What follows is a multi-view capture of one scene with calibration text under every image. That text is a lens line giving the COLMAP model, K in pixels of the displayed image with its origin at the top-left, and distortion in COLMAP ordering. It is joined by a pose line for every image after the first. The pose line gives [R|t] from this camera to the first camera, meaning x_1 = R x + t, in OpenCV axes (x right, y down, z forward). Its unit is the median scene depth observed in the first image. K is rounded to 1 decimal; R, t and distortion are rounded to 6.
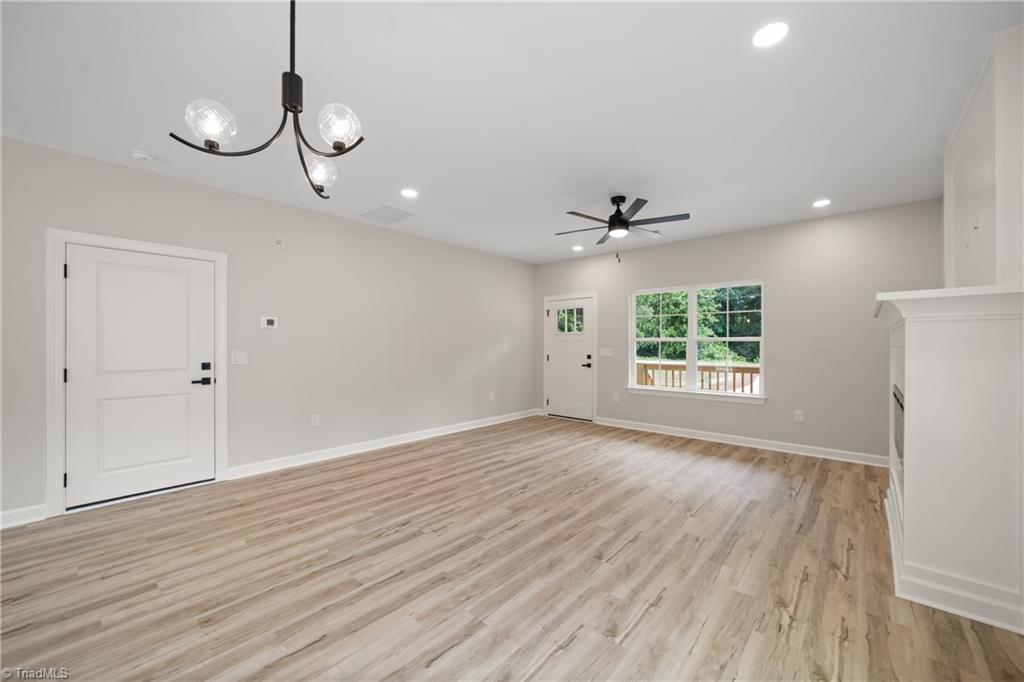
lens RADIAL K [[402.9, 0, 510.6], [0, 402.9, 340.7], [0, 0, 1]] dist [-0.005101, 0.002571]
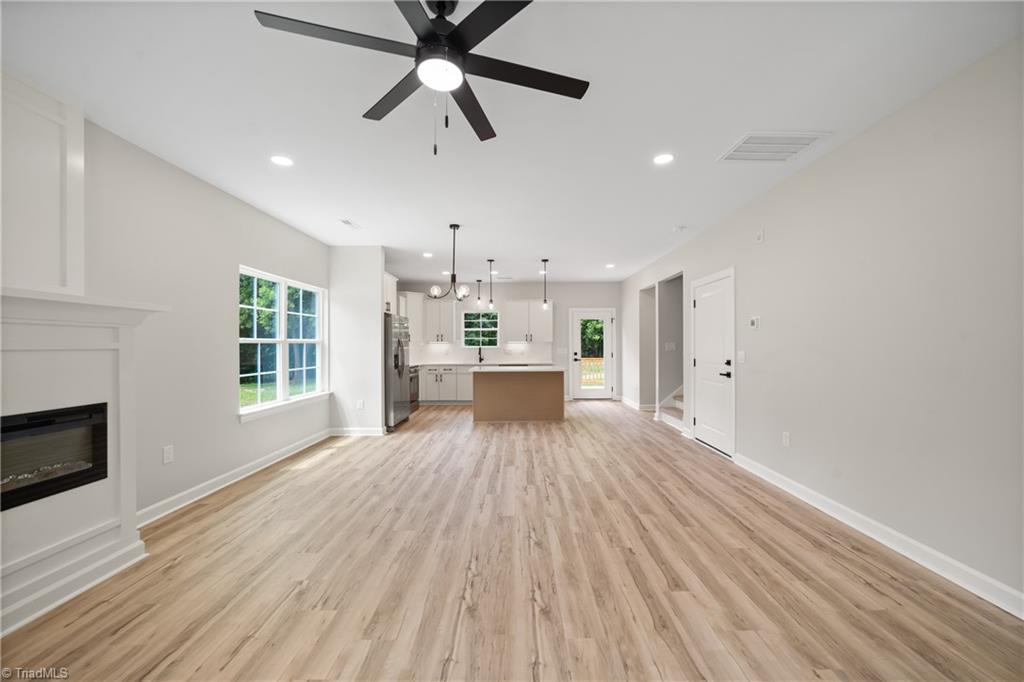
lens RADIAL K [[402.9, 0, 533.1], [0, 402.9, 342.6], [0, 0, 1]] dist [-0.005101, 0.002571]
pose [[-0.727718, -0.002048, -0.685873, 0.544640], [0.011167, 0.999828, -0.014834, 0.013048], [0.685785, -0.018455, -0.727570, 1.544536]]
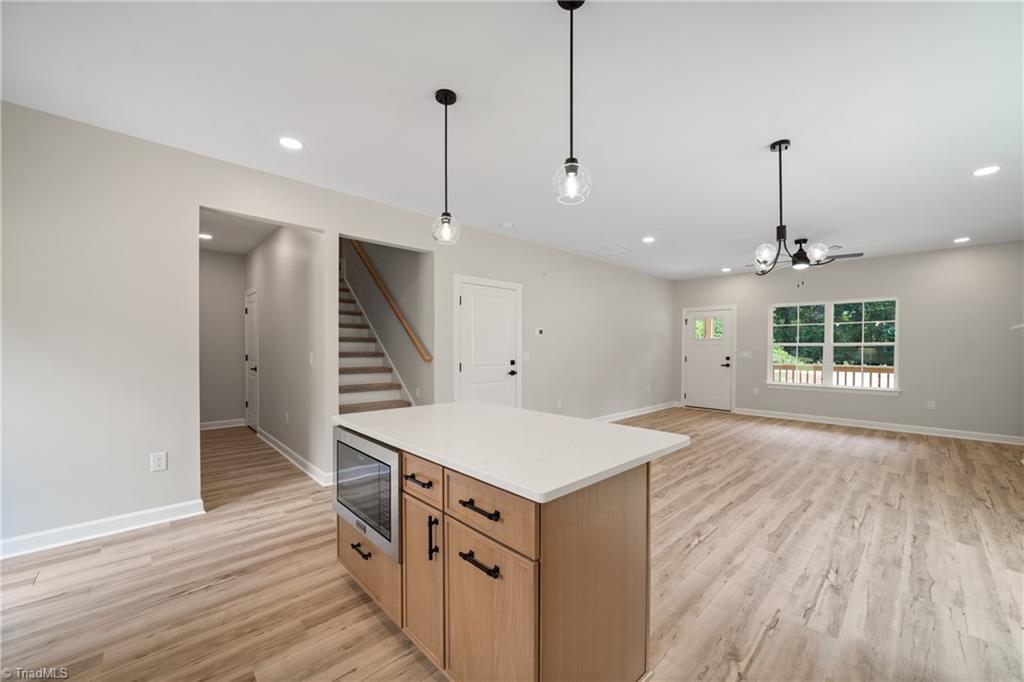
lens RADIAL K [[402.9, 0, 516.9], [0, 402.9, 348.9], [0, 0, 1]] dist [-0.005101, 0.002571]
pose [[0.997338, 0.003144, -0.072851, -0.661380], [-0.002140, 0.999902, 0.013855, -0.006737], [0.072888, -0.013662, 0.997247, -0.476508]]
